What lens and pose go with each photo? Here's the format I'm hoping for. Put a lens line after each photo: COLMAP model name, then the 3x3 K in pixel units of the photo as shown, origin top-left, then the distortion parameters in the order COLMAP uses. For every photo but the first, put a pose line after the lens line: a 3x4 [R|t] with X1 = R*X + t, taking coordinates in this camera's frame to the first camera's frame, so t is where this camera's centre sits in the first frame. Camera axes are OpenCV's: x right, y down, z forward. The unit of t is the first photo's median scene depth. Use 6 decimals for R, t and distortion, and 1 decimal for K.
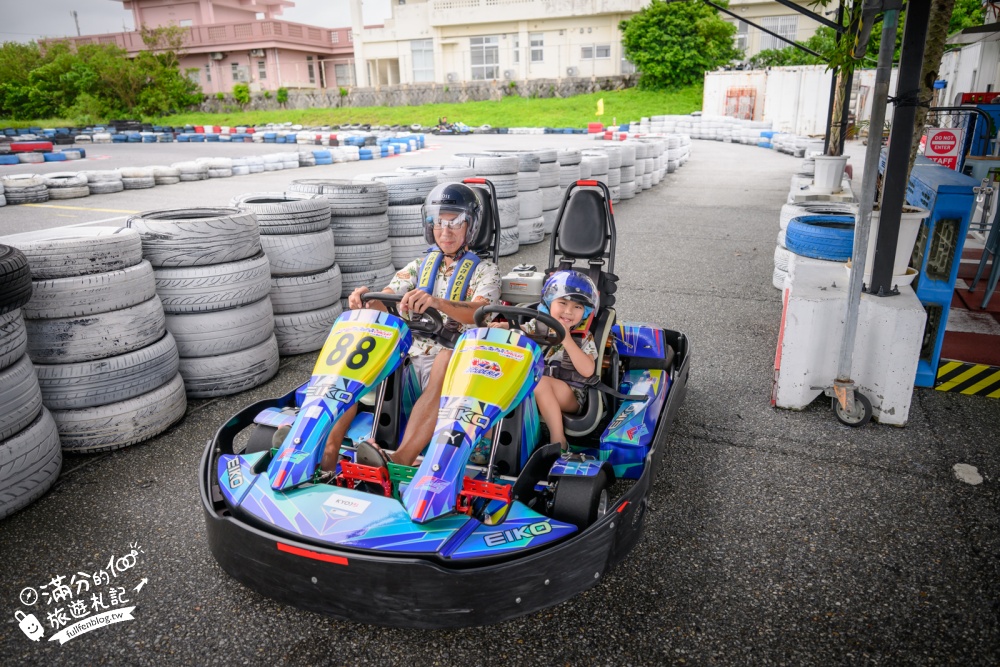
lens RADIAL K [[669.8, 0, 495.4], [0, 669.8, 334.4], [0, 0, 1]] dist [-0.001417, 0.001225]
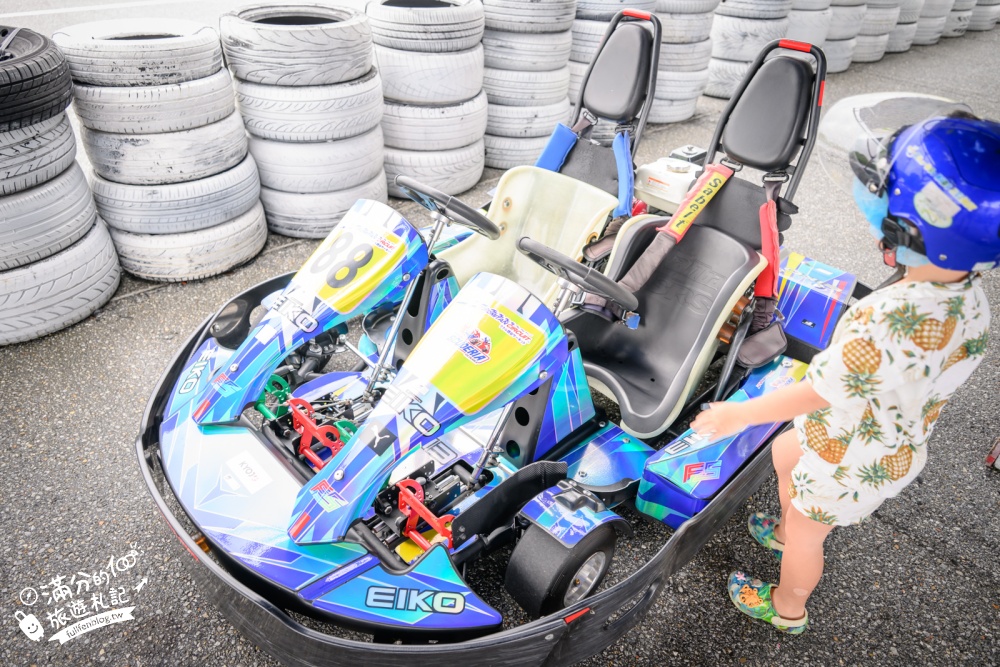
lens RADIAL K [[669.8, 0, 505.8], [0, 669.8, 338.3], [0, 0, 1]] dist [-0.001417, 0.001225]
pose [[0.908518, 0.278193, -0.311776, 0.152316], [-0.173579, 0.929994, 0.324009, -0.120989], [0.380087, -0.240250, 0.893204, 0.262441]]
